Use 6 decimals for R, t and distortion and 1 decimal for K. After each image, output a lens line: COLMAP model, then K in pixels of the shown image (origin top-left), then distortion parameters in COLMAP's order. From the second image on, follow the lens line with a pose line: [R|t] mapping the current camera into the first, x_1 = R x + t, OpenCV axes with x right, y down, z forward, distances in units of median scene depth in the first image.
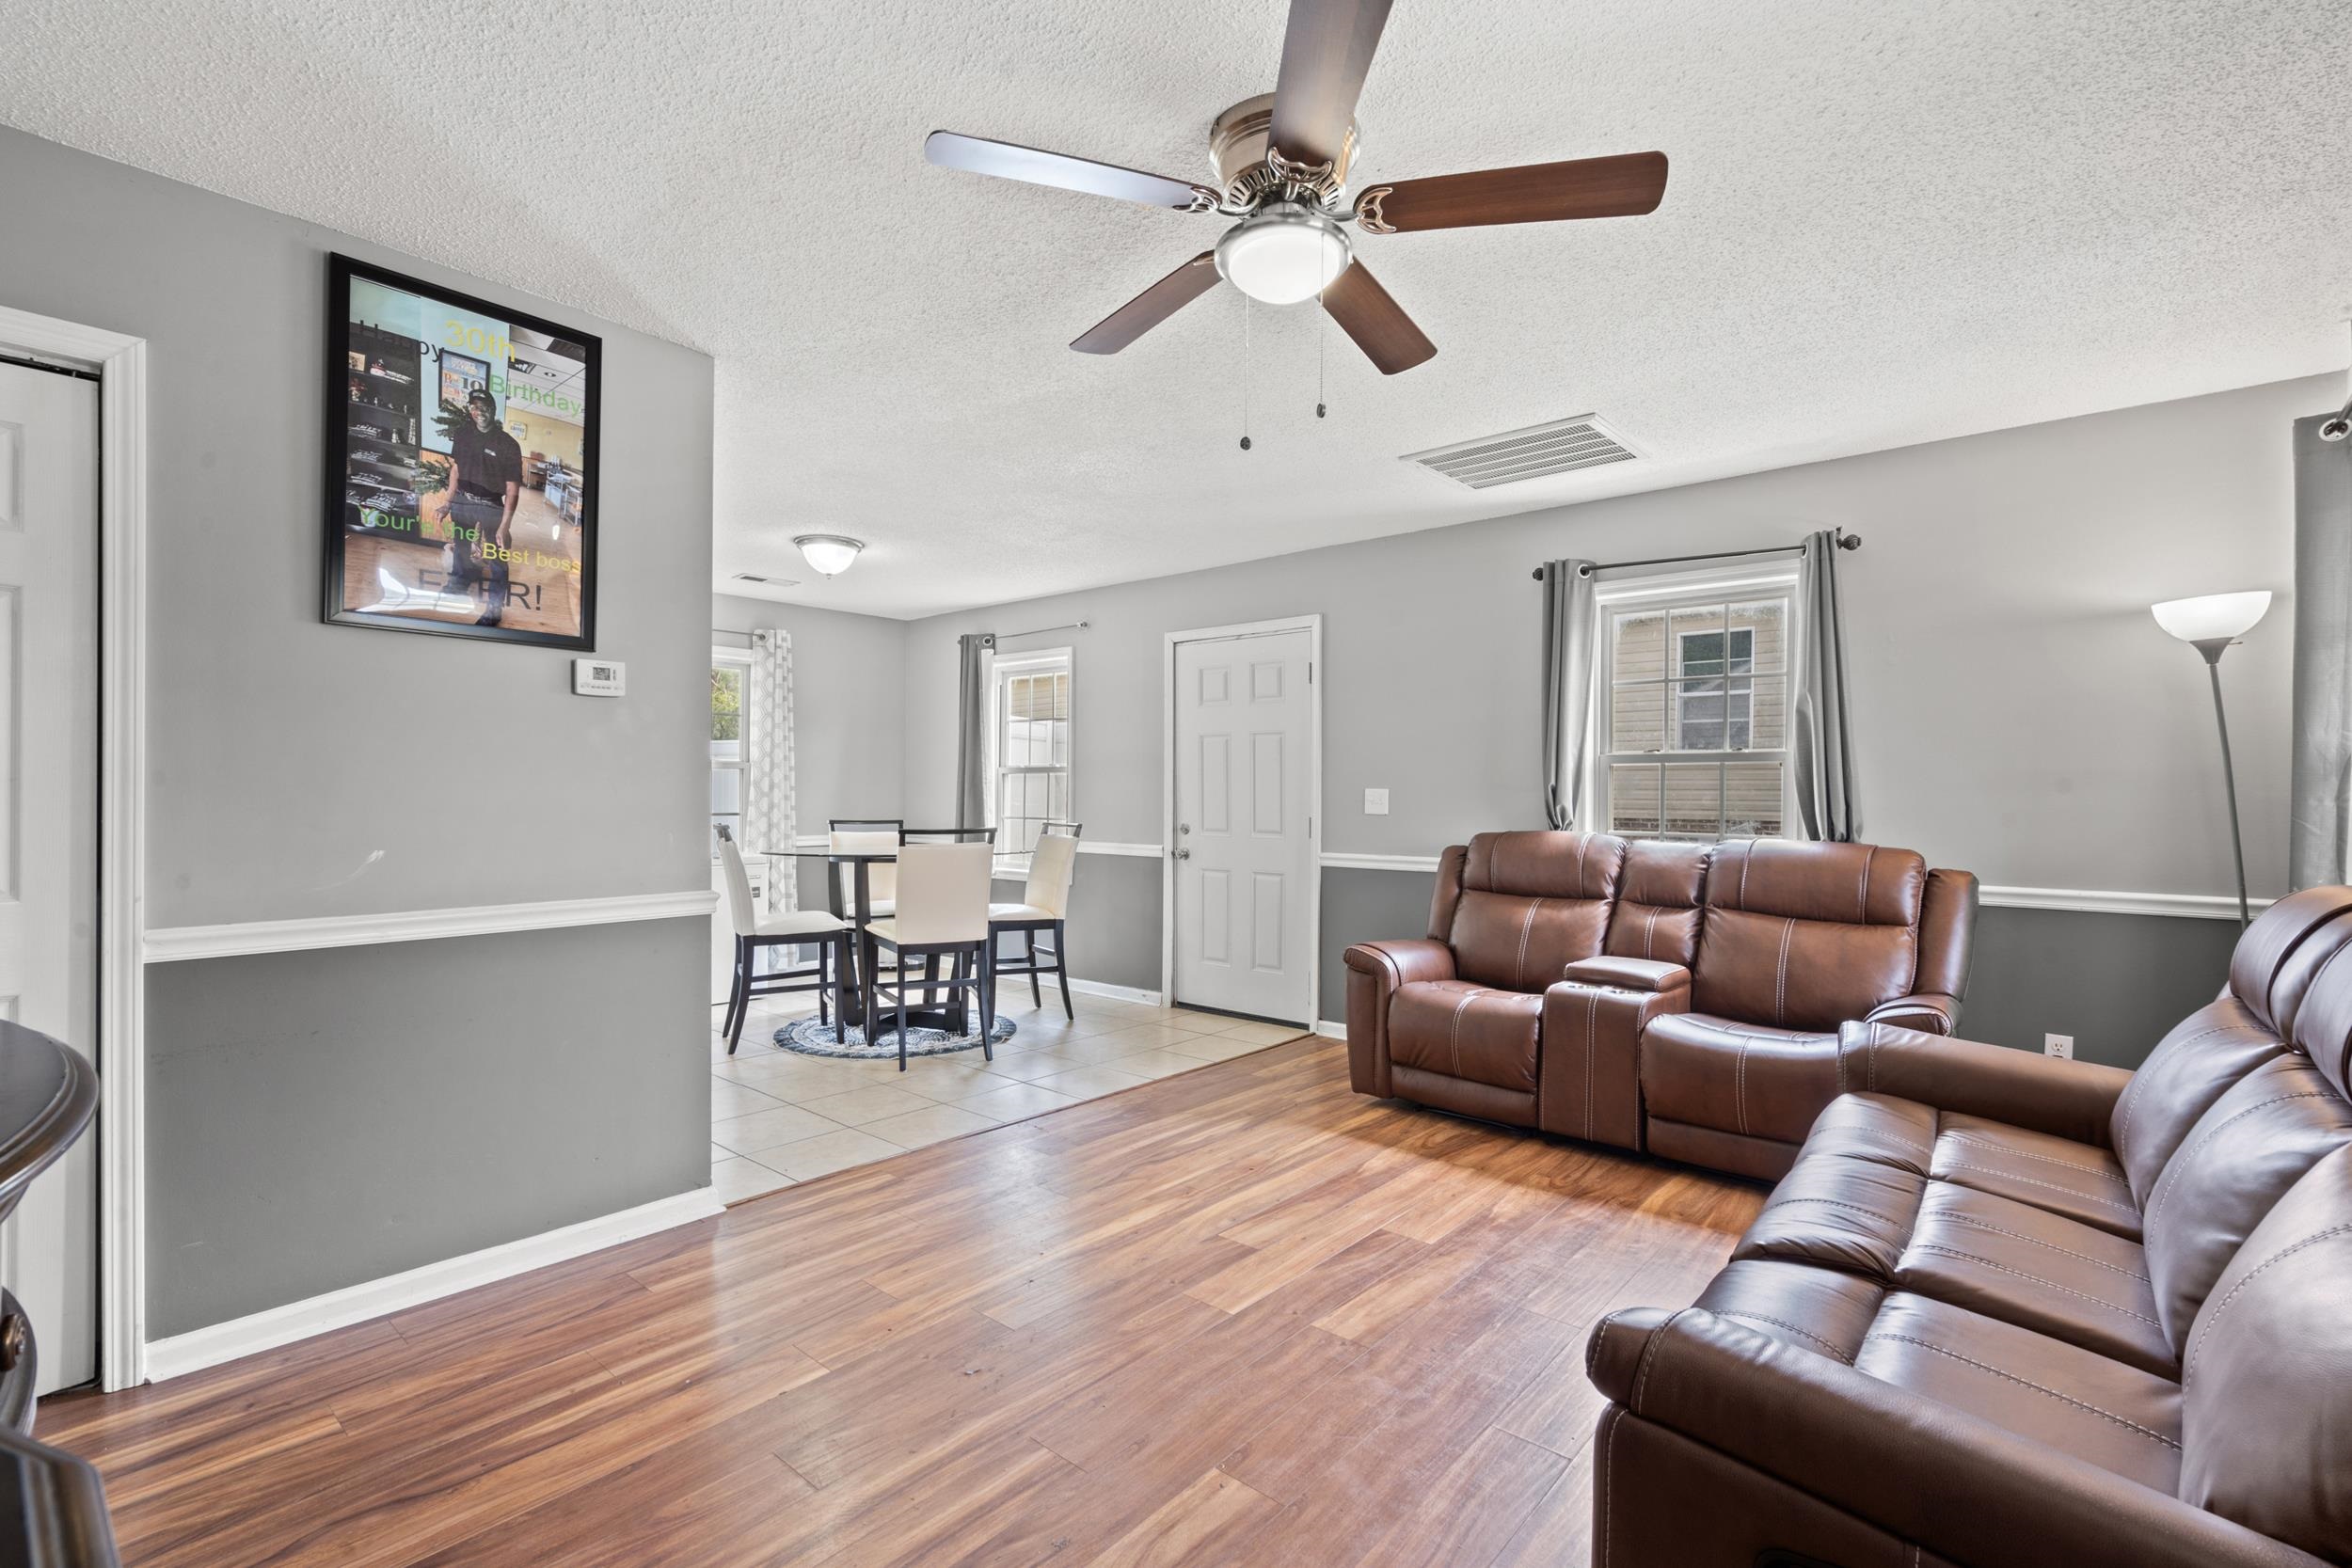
lens RADIAL K [[1071.4, 0, 1179.7], [0, 1071.4, 789.6], [0, 0, 1]] dist [-0.011052, -0.000056]
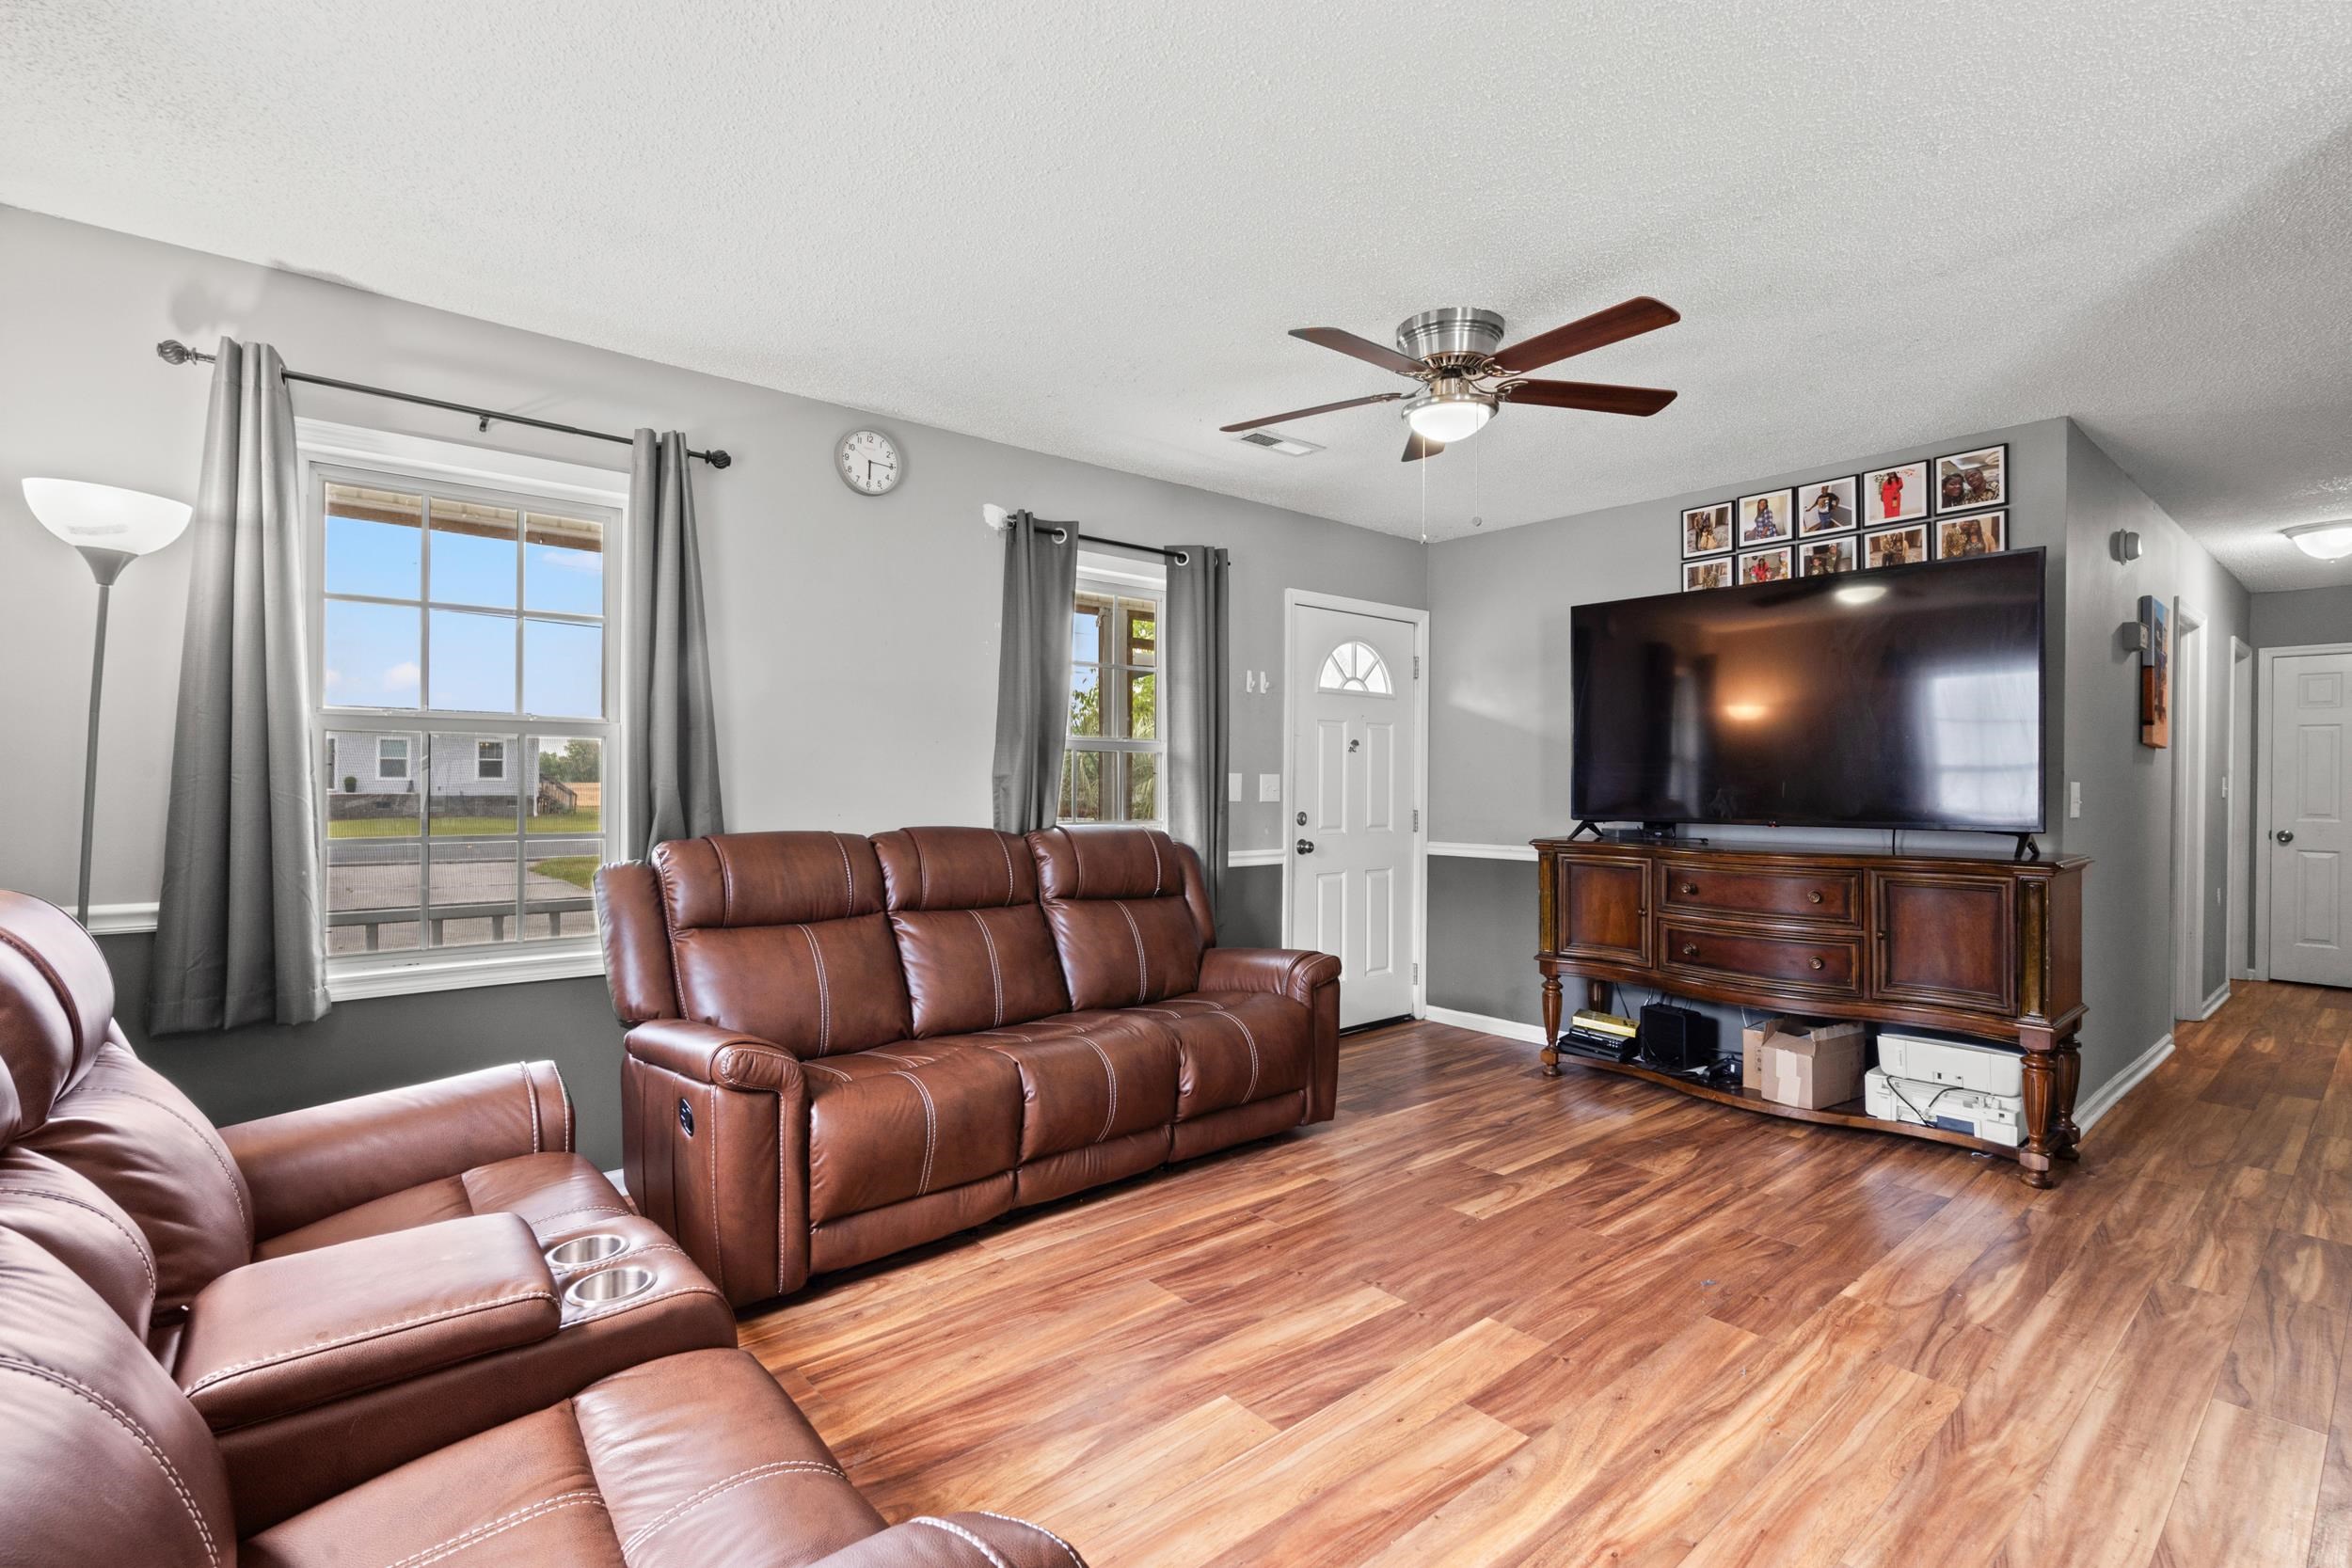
lens RADIAL K [[1071.4, 0, 1166.2], [0, 1071.4, 786.0], [0, 0, 1]] dist [-0.011052, -0.000056]
pose [[-0.986709, -0.014607, 0.161839, 0.181930], [-0.013650, 0.999882, 0.007028, 0.002408], [-0.161923, 0.004726, -0.986792, 1.944704]]
